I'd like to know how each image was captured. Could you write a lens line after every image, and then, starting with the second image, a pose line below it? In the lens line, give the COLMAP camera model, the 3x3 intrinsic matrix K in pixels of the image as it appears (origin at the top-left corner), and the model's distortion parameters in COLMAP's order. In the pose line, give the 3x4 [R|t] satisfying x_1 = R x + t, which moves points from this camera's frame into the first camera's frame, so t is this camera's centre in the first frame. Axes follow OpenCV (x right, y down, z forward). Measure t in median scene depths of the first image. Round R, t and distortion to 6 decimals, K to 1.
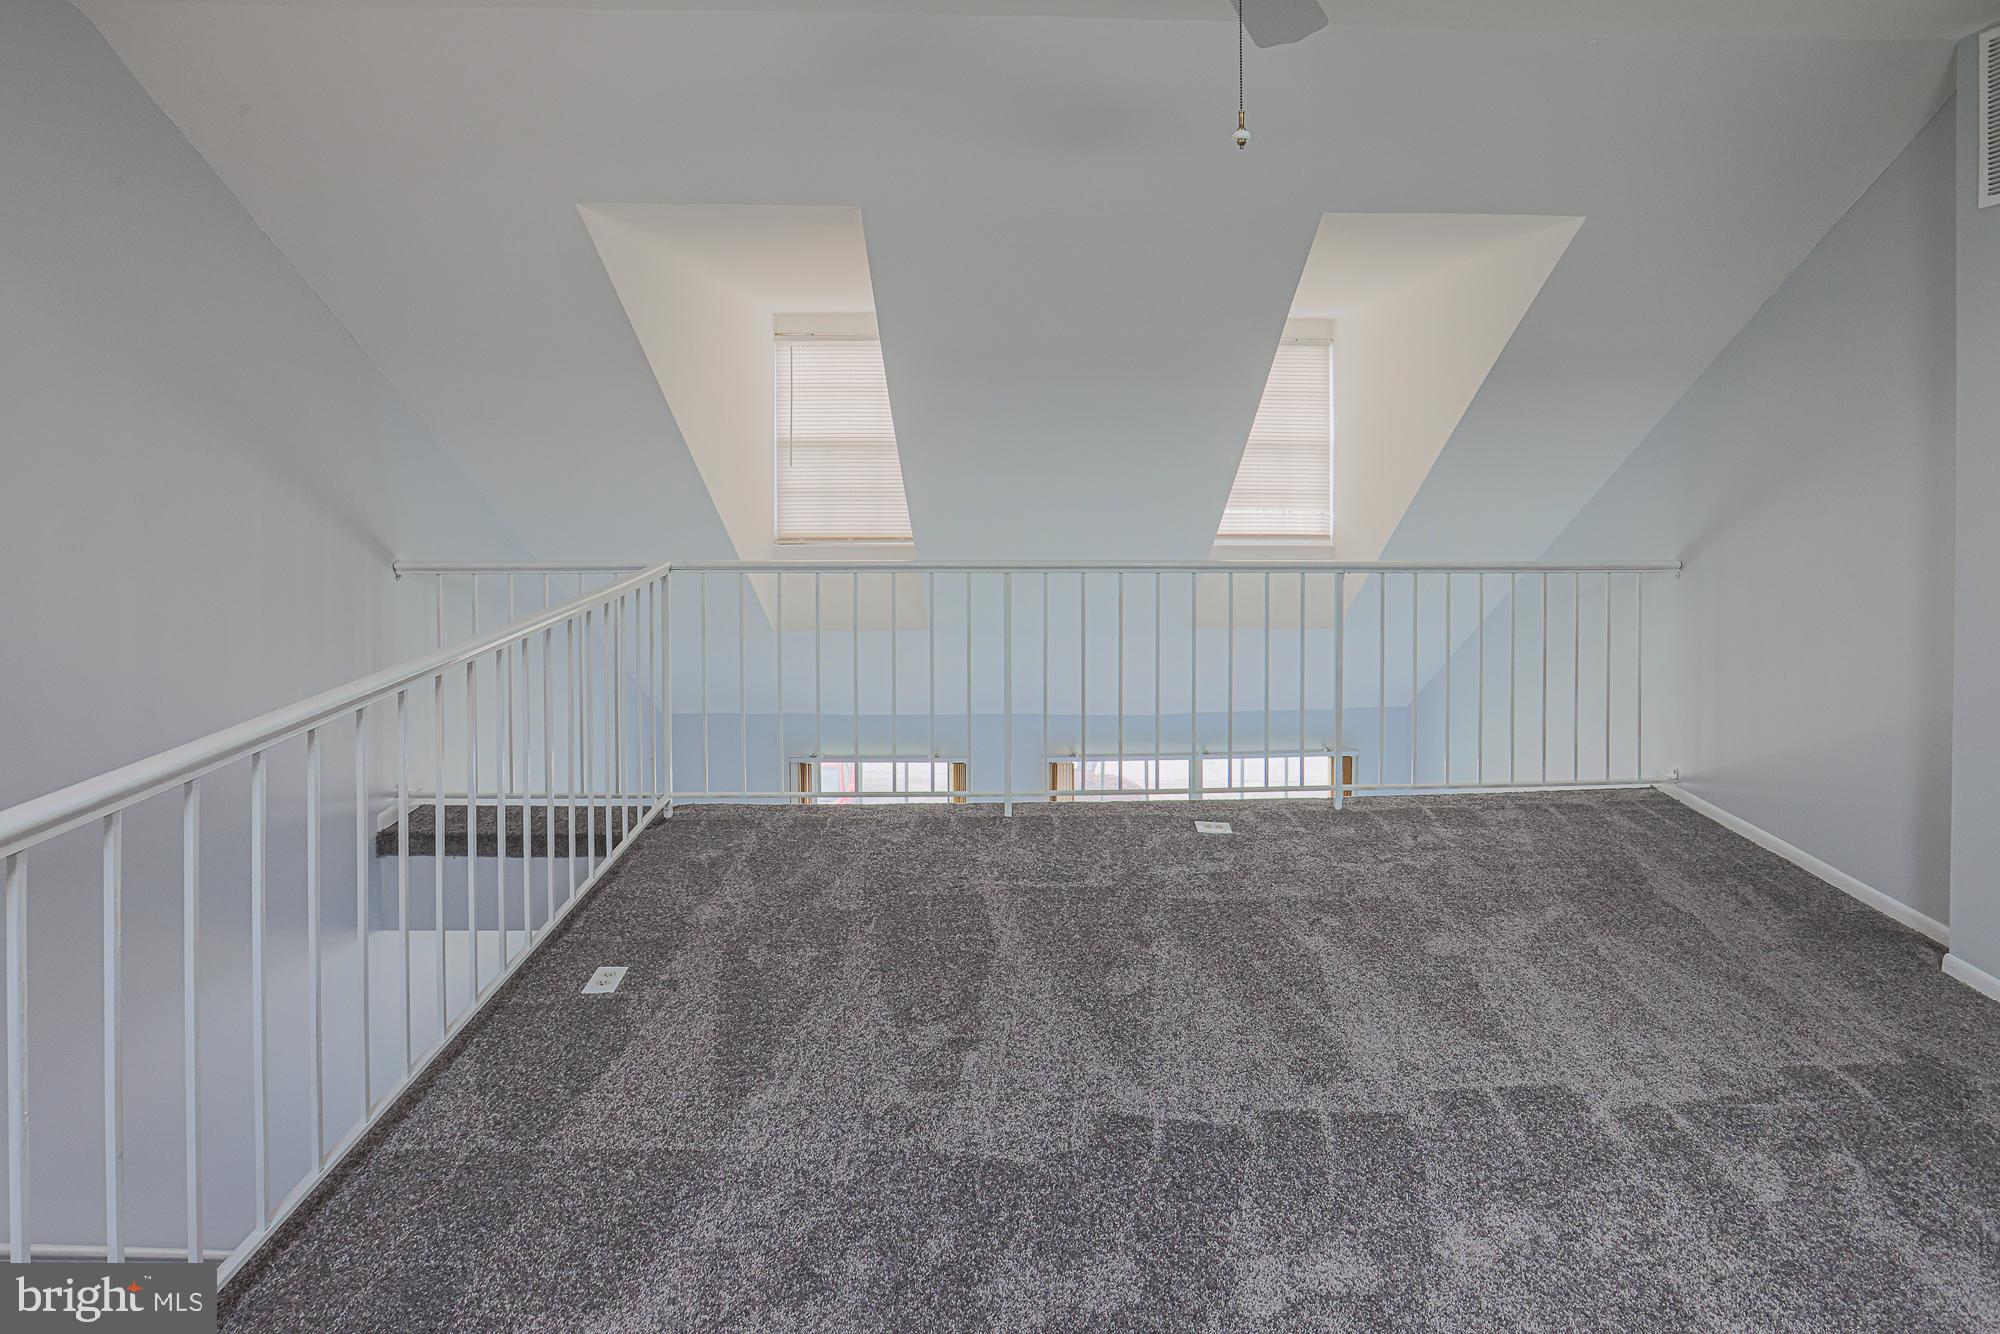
lens RADIAL K [[990.5, 0, 1007.1], [0, 990.5, 464.3], [0, 0, 1]] dist [-0.040305, 0.011506]
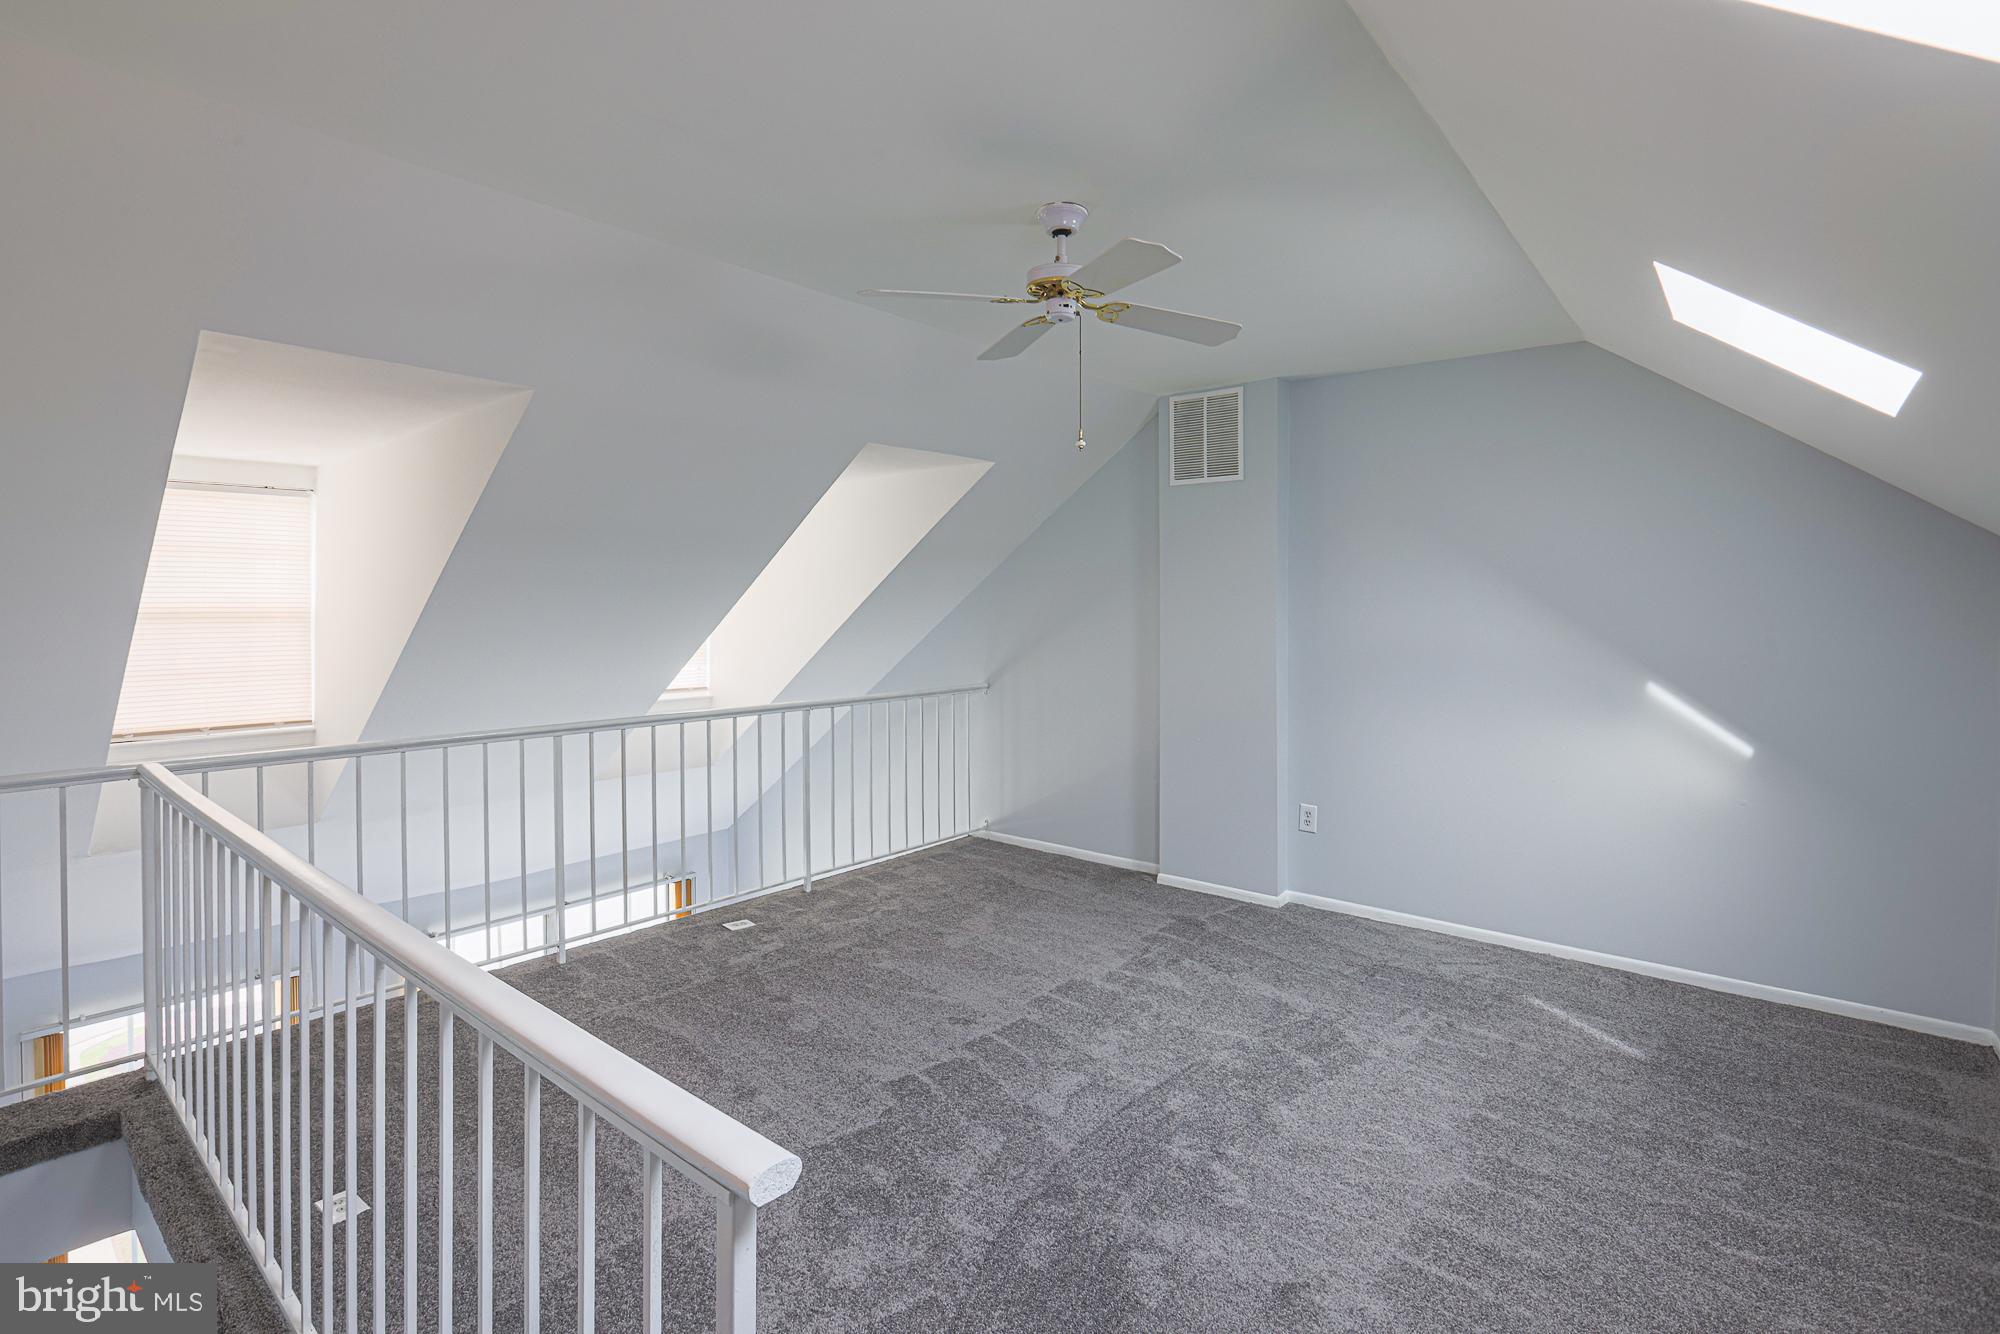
lens RADIAL K [[930.7, 0, 1001.8], [0, 930.7, 651.1], [0, 0, 1]] dist [-0.065733, 0.036017]
pose [[0.676406, -0.039015, 0.735495, -0.315665], [0.021433, 0.999216, 0.033293, -0.001279], [-0.736217, -0.006755, 0.676712, -0.009977]]
